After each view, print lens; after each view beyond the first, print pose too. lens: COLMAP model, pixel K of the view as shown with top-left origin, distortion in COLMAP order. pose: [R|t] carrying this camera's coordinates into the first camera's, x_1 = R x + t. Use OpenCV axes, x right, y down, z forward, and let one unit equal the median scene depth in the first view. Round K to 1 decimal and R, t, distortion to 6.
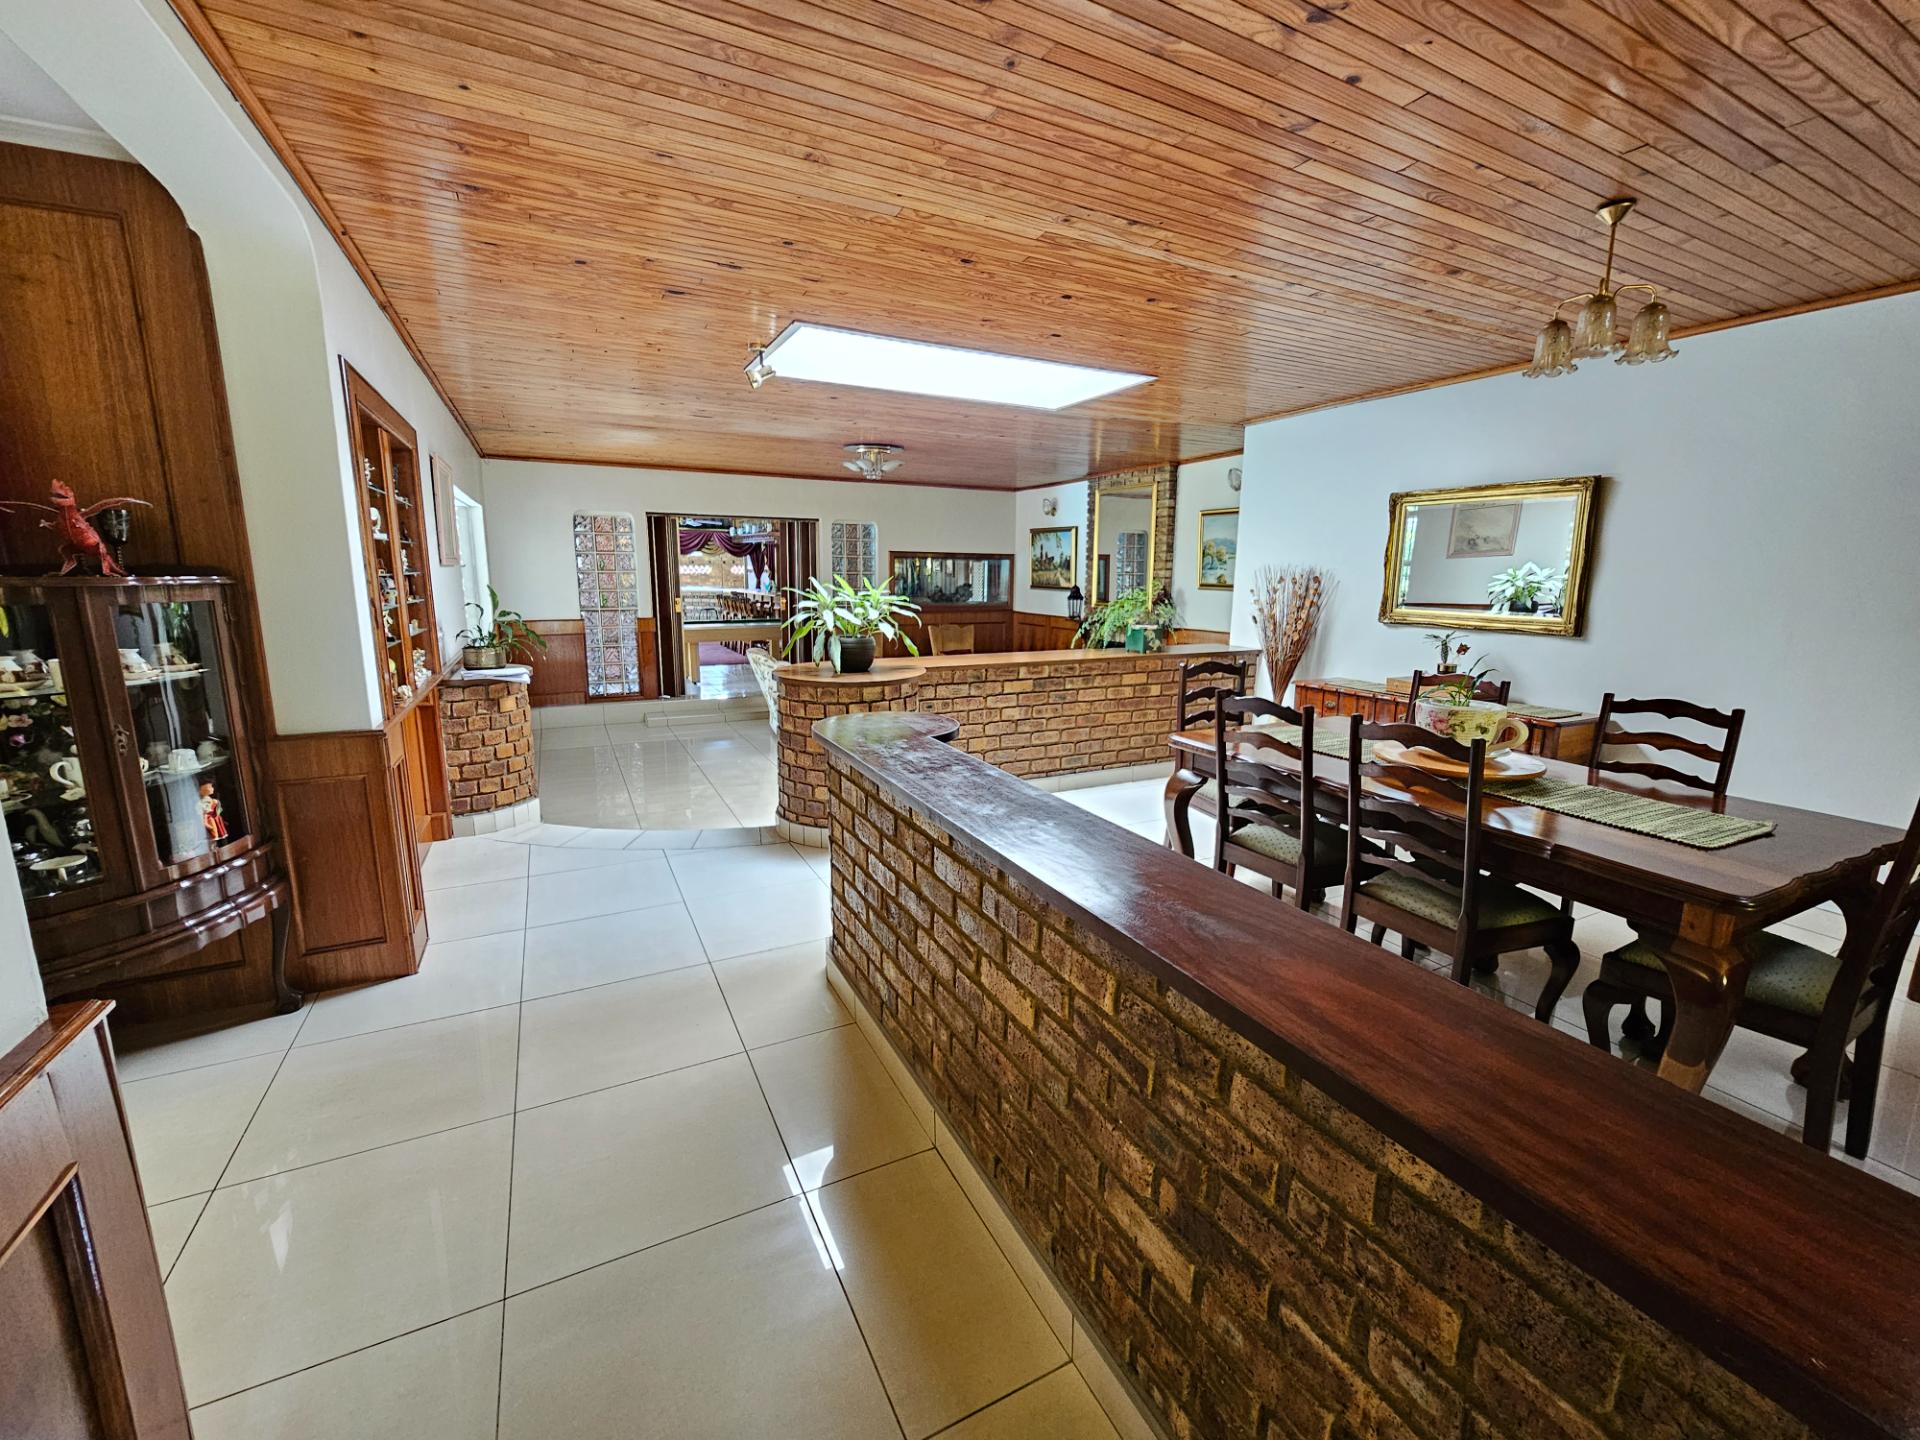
lens RADIAL K [[789.5, 0, 963.0], [0, 789.5, 718.8], [0, 0, 1]] dist [0.001277, 0.001228]
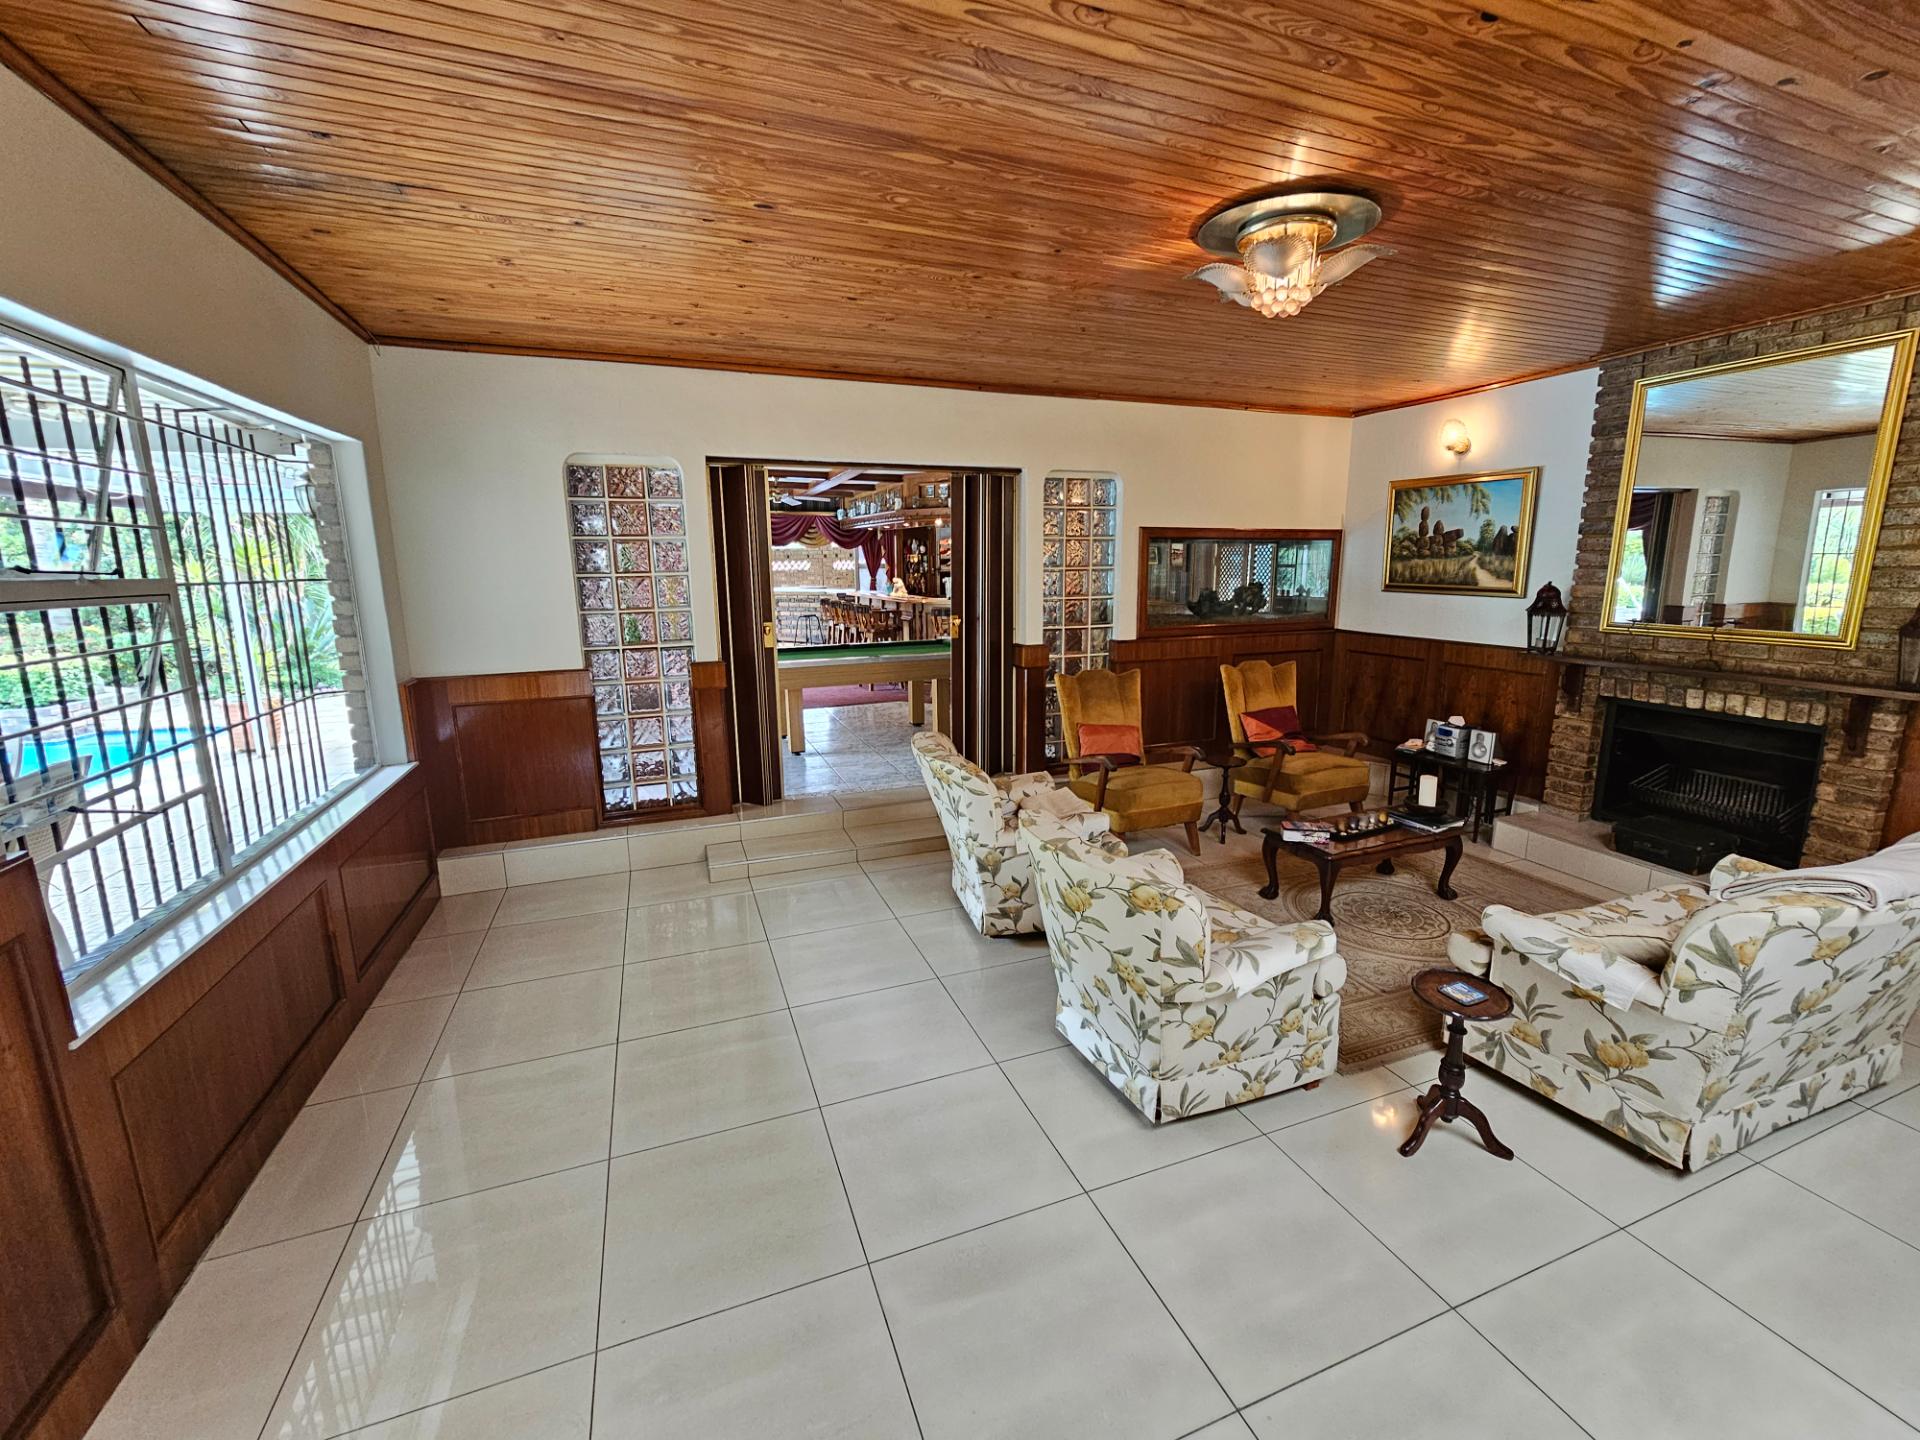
lens RADIAL K [[789.5, 0, 964.5], [0, 789.5, 712.7], [0, 0, 1]] dist [0.001277, 0.001228]
pose [[0.994254, 0.002513, -0.107018, -0.156359], [-0.002230, 0.999994, 0.002762, -0.084380], [0.107024, -0.002507, 0.994253, 0.440363]]
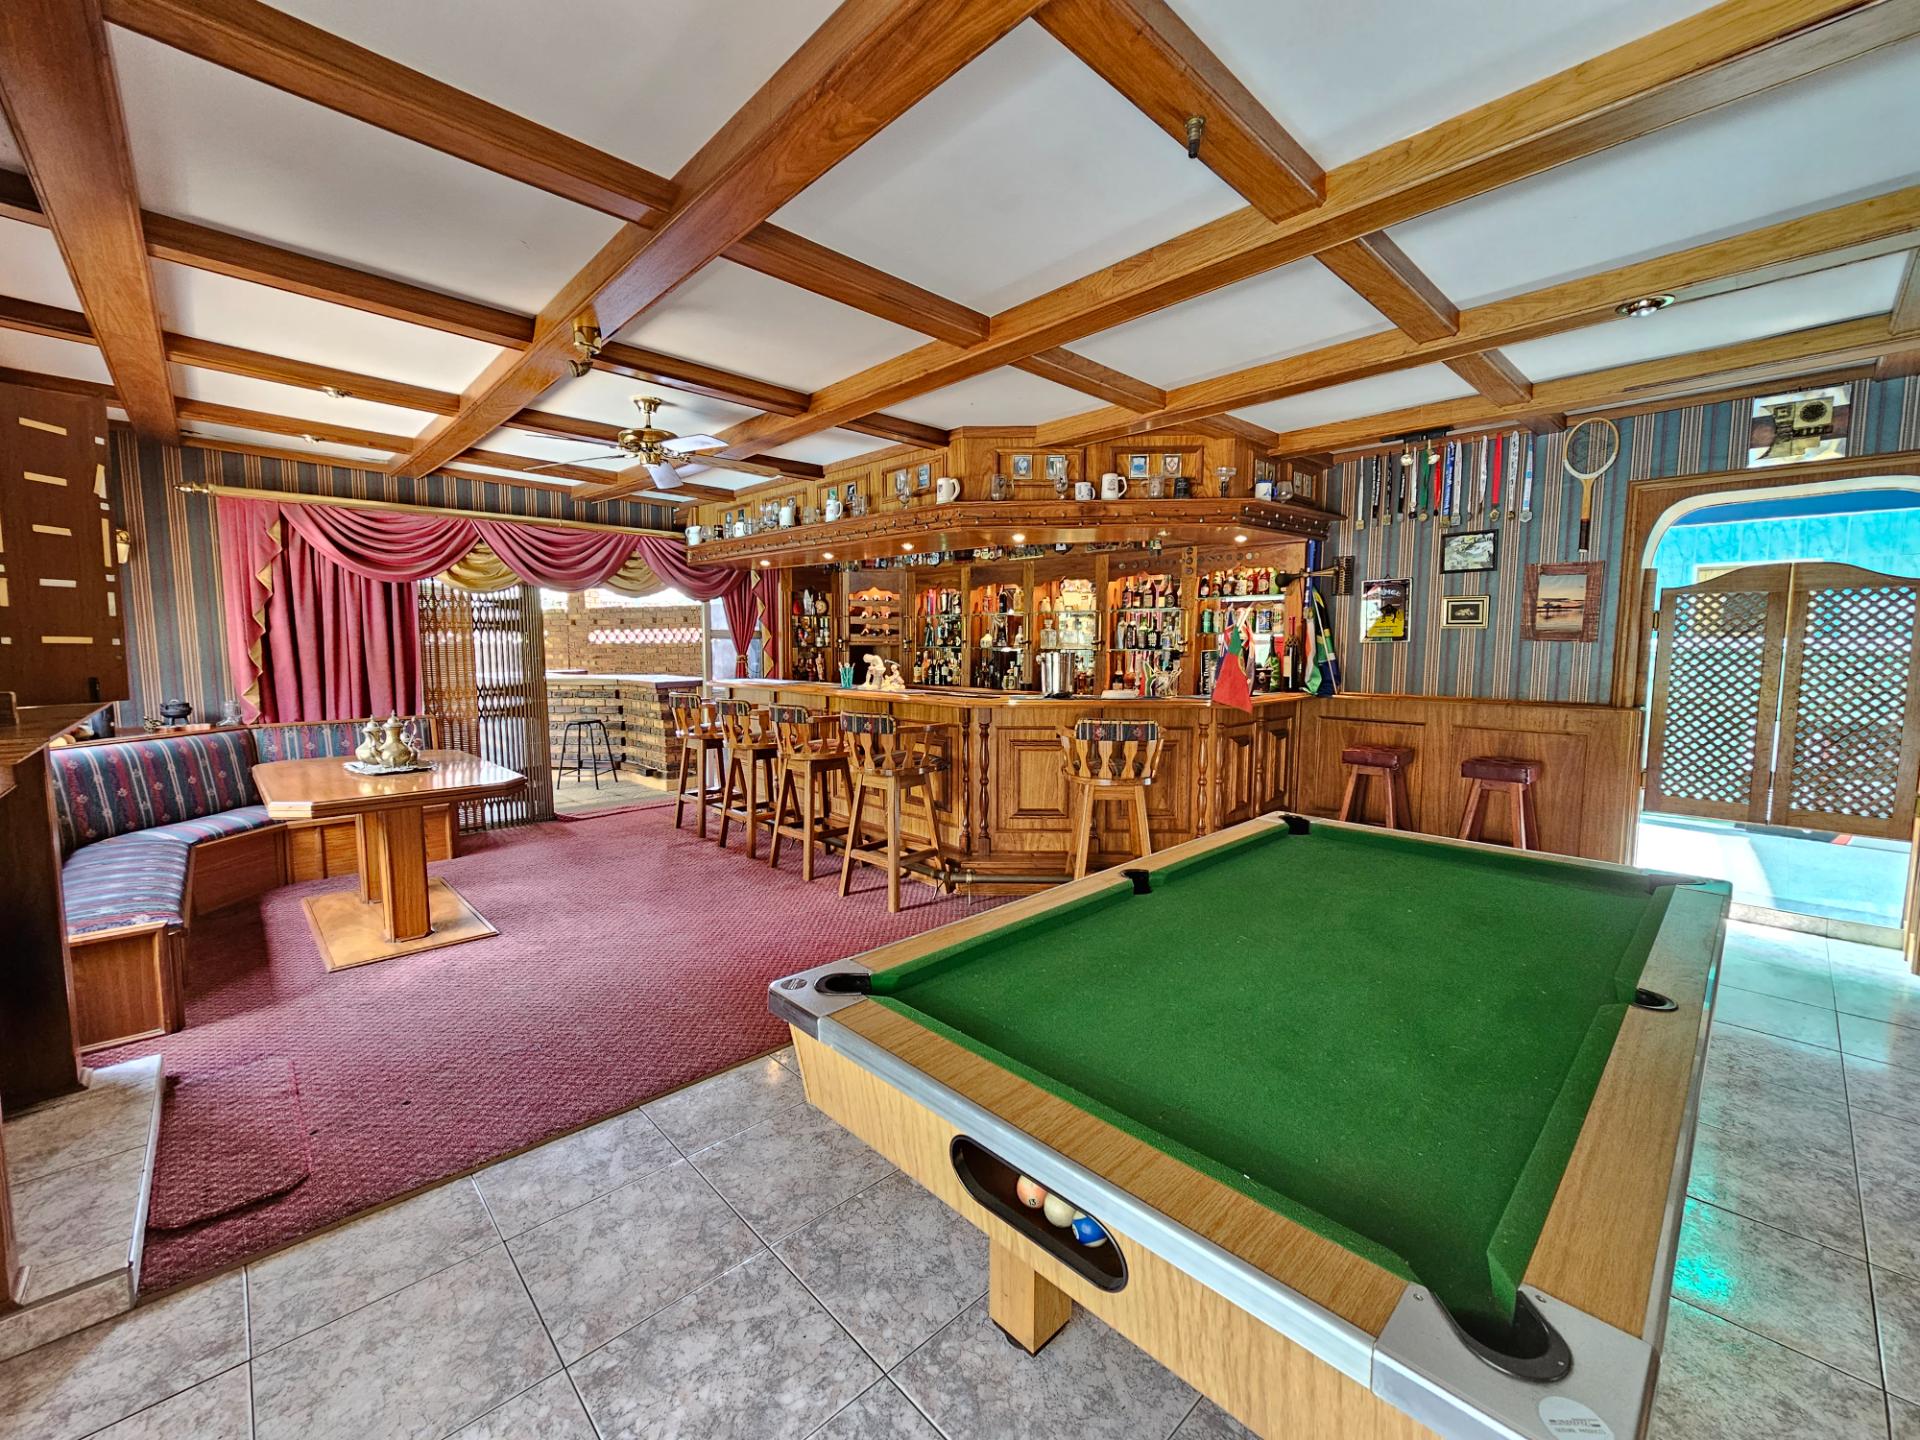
lens RADIAL K [[789.5, 0, 958.1], [0, 789.5, 717.9], [0, 0, 1]] dist [0.001277, 0.001228]
pose [[0.960233, -0.035006, 0.276996, -0.460052], [0.059139, 0.995099, -0.079251, -0.177005], [-0.272864, 0.092480, 0.957597, 0.982679]]
